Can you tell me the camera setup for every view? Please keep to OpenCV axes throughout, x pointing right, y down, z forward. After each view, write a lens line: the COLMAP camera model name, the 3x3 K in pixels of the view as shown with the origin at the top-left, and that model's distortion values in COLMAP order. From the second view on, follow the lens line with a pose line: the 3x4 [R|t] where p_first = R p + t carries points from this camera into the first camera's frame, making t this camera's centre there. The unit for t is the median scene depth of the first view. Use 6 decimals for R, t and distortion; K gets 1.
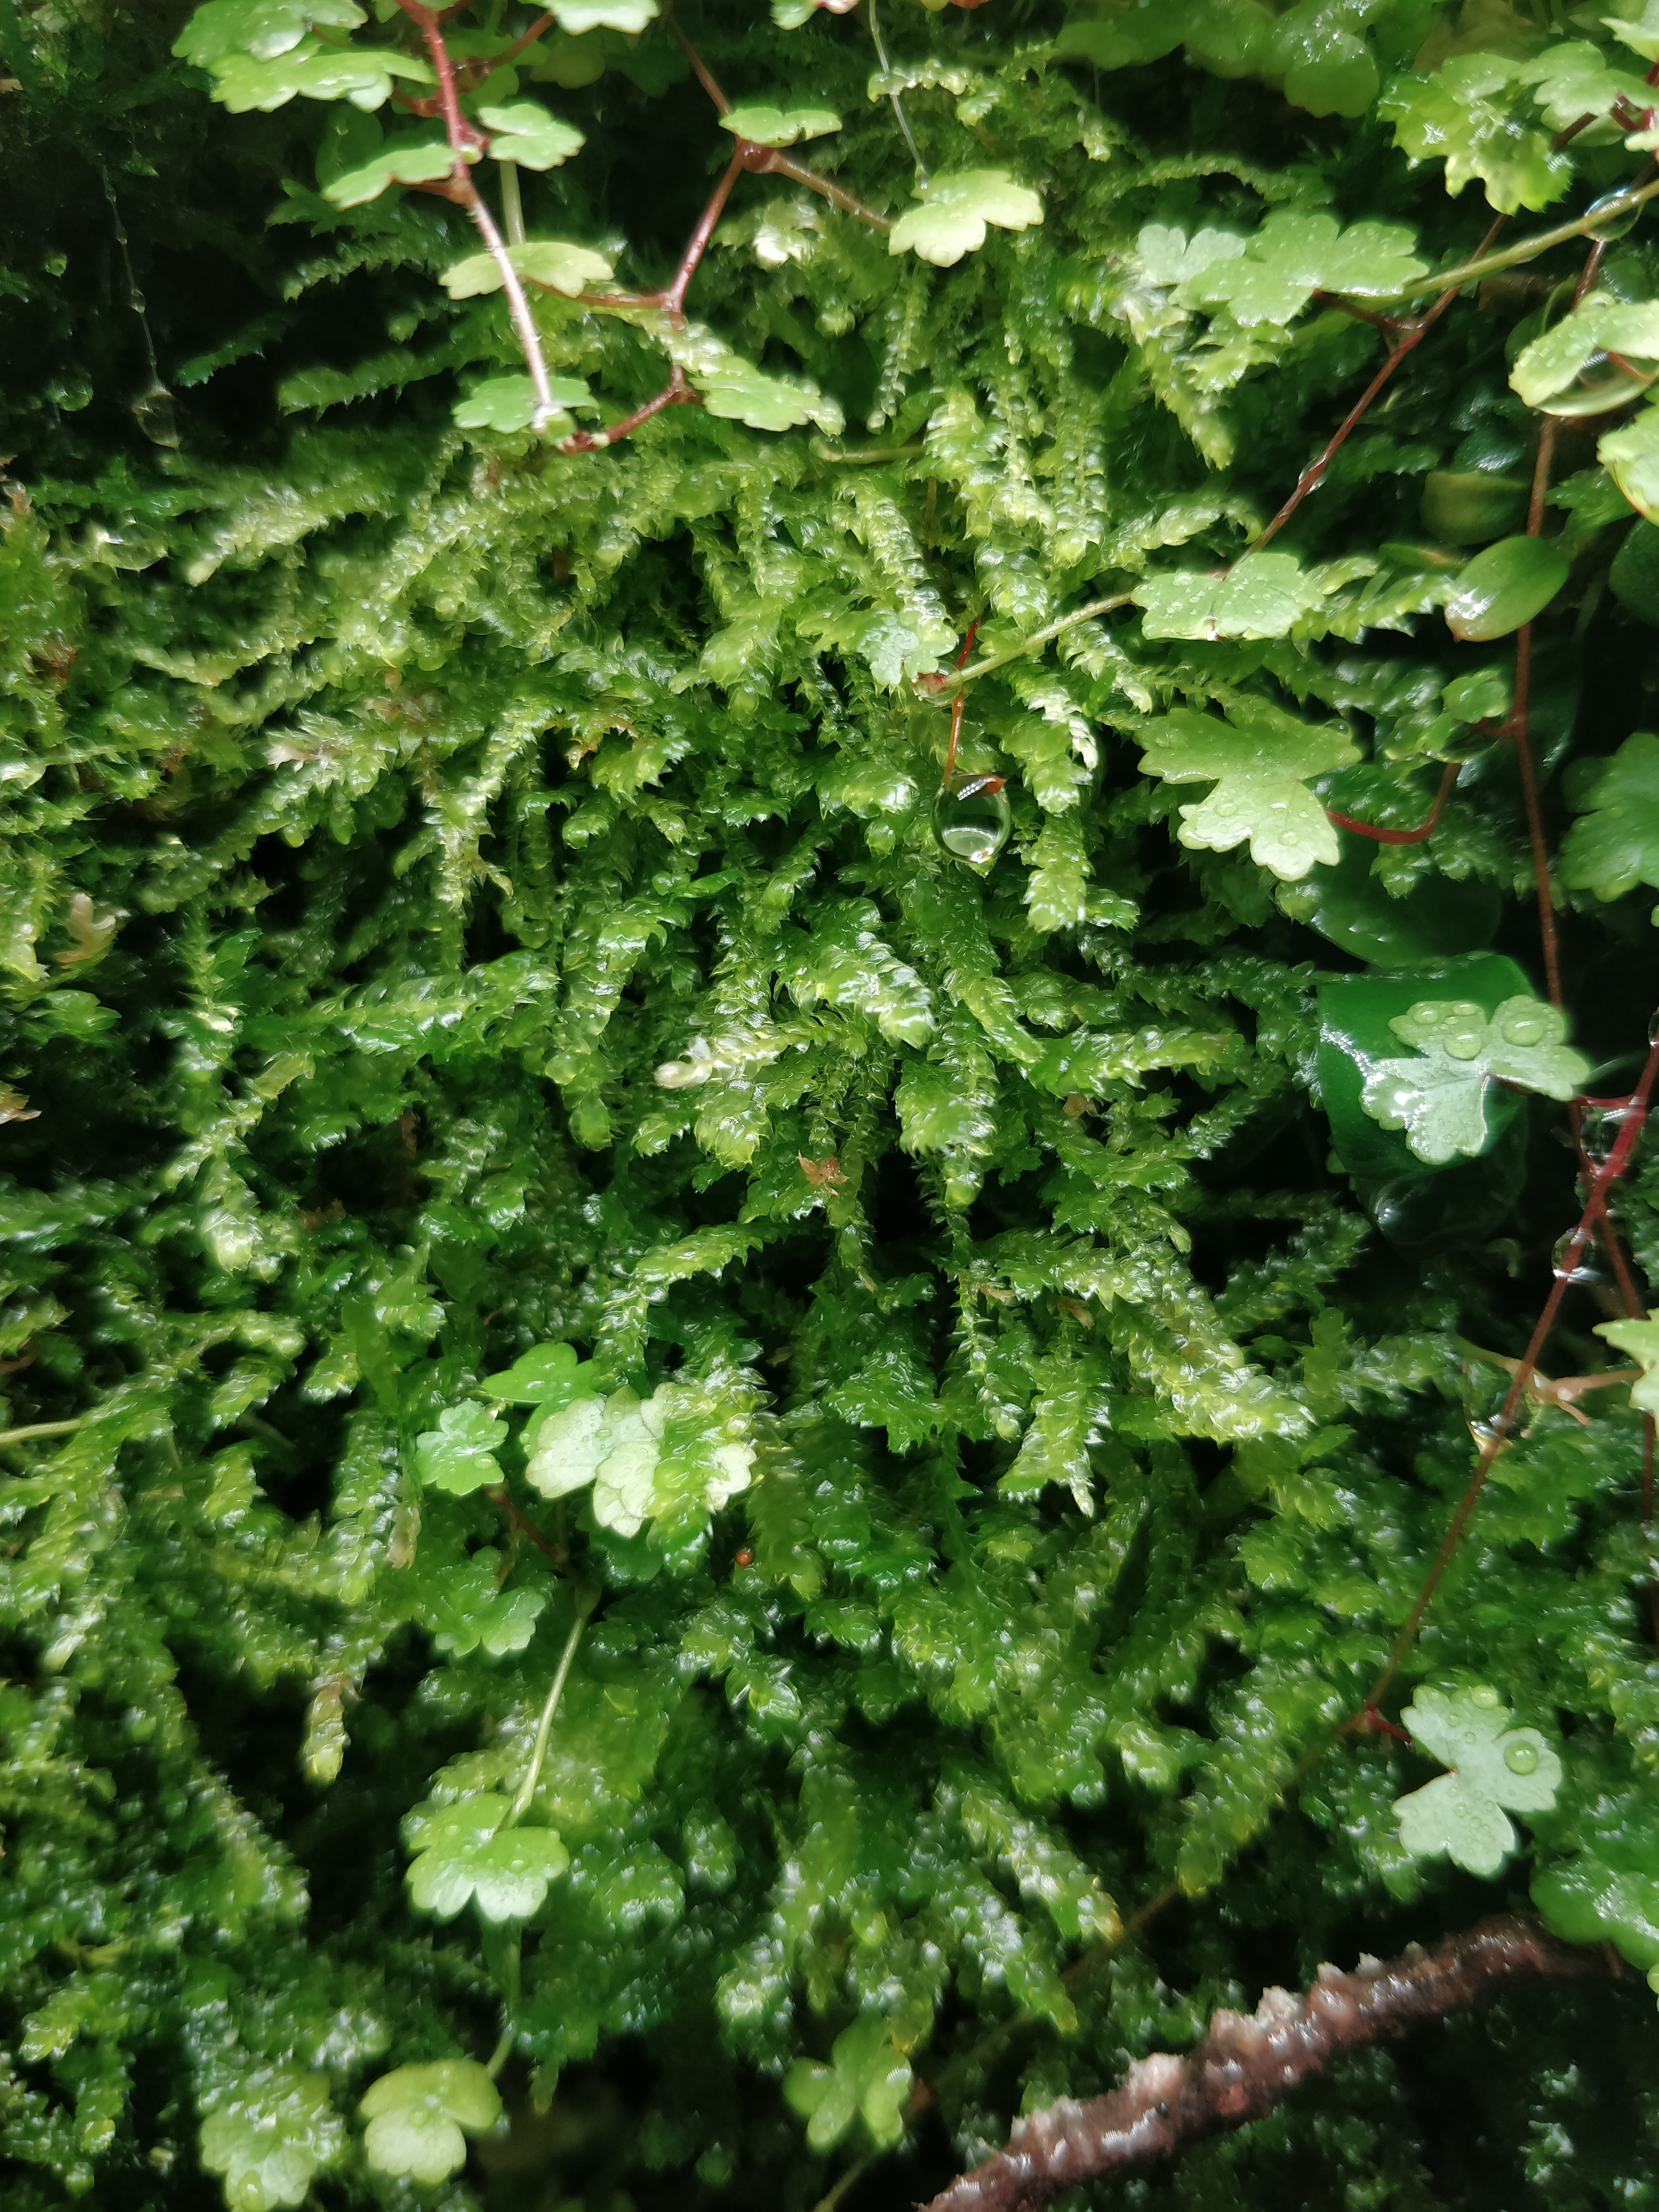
lens RADIAL K [[1628.9, 0, 829.5], [0, 1628.9, 1106.0], [0, 0, 1]] dist [-0.040011, 0.009142]
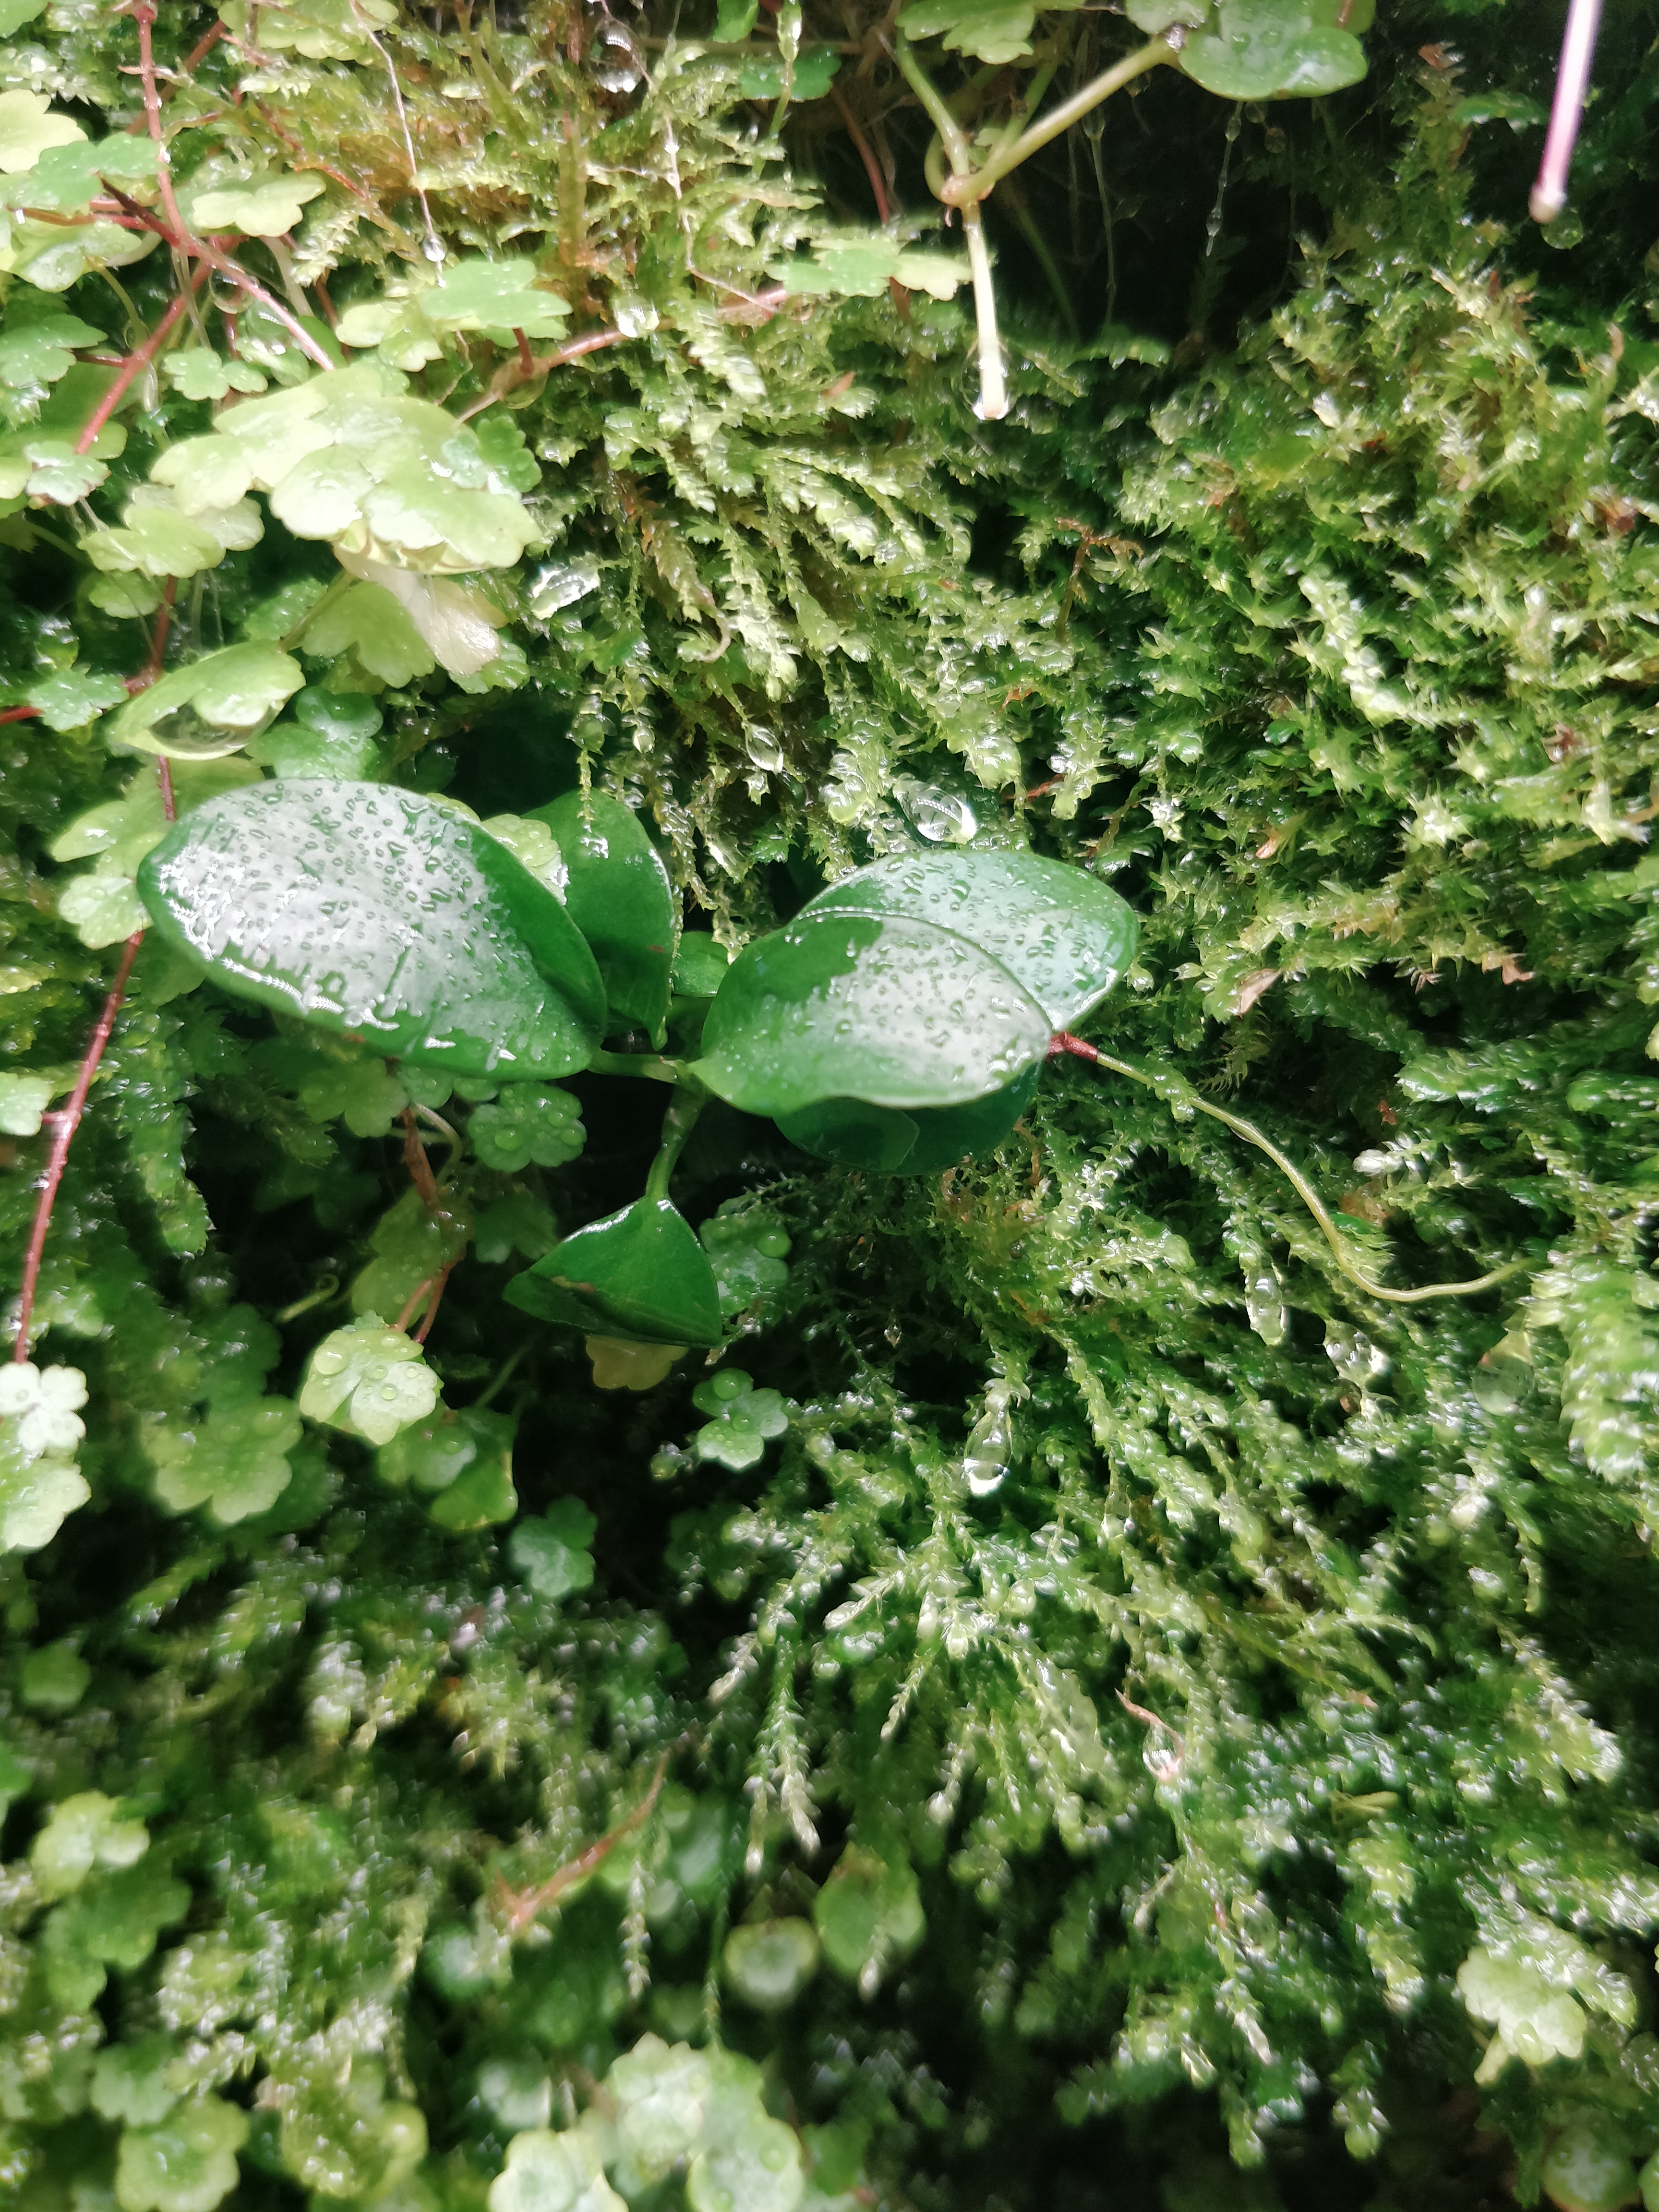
lens RADIAL K [[1623.9, 0, 907.3], [0, 1623.9, 1093.0], [0, 0, 1]] dist [-0.007035, -0.040903]
pose [[0.995189, 0.057608, -0.079252, -0.727591], [-0.053289, 0.997031, 0.055579, 0.039251], [0.082218, -0.051088, 0.995304, -0.024317]]
